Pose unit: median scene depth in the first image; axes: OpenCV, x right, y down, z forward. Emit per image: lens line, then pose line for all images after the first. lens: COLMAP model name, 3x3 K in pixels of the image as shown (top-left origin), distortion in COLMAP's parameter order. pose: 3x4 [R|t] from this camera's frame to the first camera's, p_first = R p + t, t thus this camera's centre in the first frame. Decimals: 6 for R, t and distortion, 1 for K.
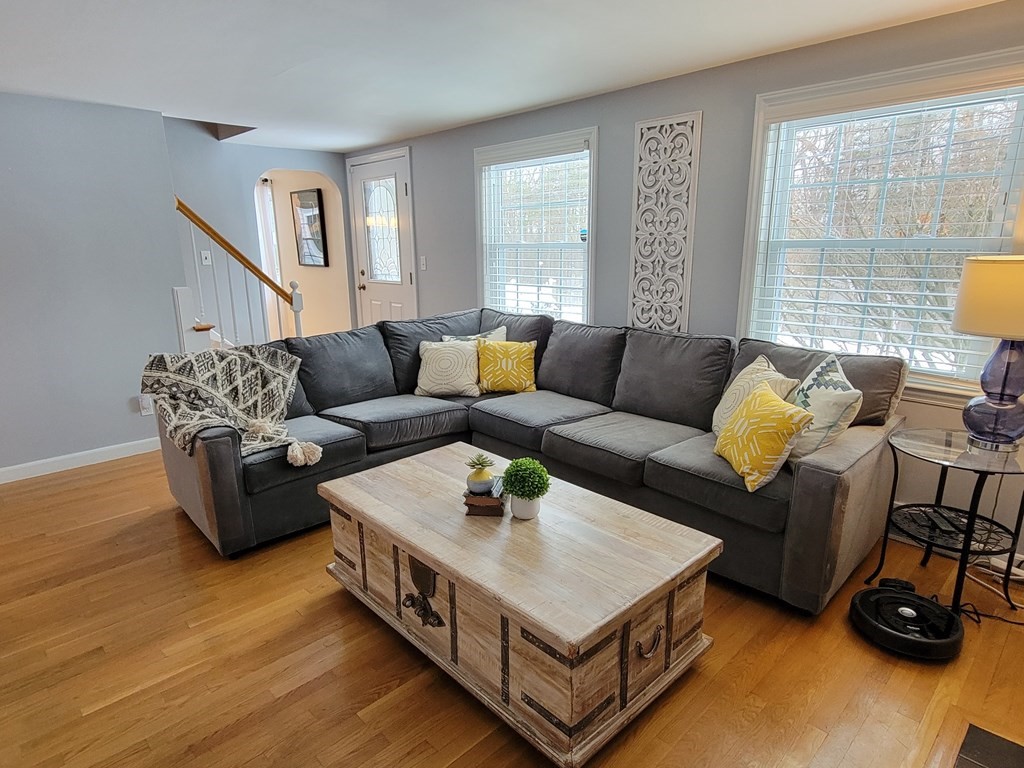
lens RADIAL K [[587.9, 0, 505.5], [0, 587.9, 386.0], [0, 0, 1]] dist [0.007778, -0.002576]
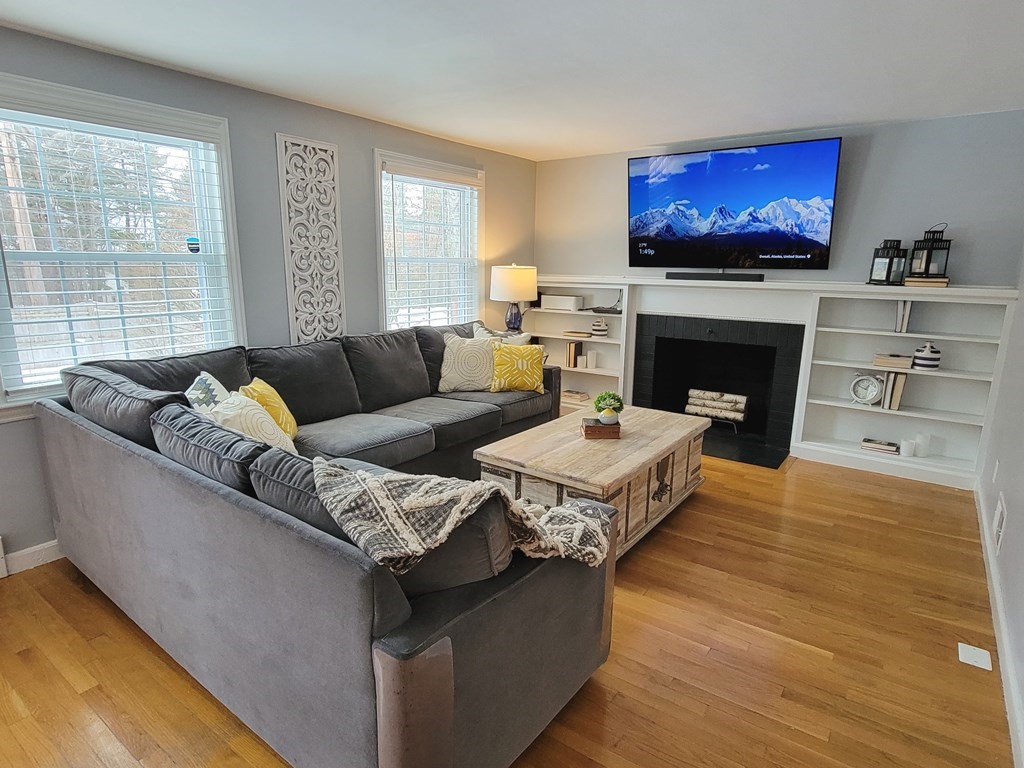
lens RADIAL K [[587.9, 0, 504.8], [0, 587.9, 387.2], [0, 0, 1]] dist [0.007778, -0.002576]
pose [[-0.186362, -0.198006, 0.962322, -0.861331], [0.226793, 0.944358, 0.238230, -0.196586], [-0.955947, 0.262645, -0.131086, 0.874029]]
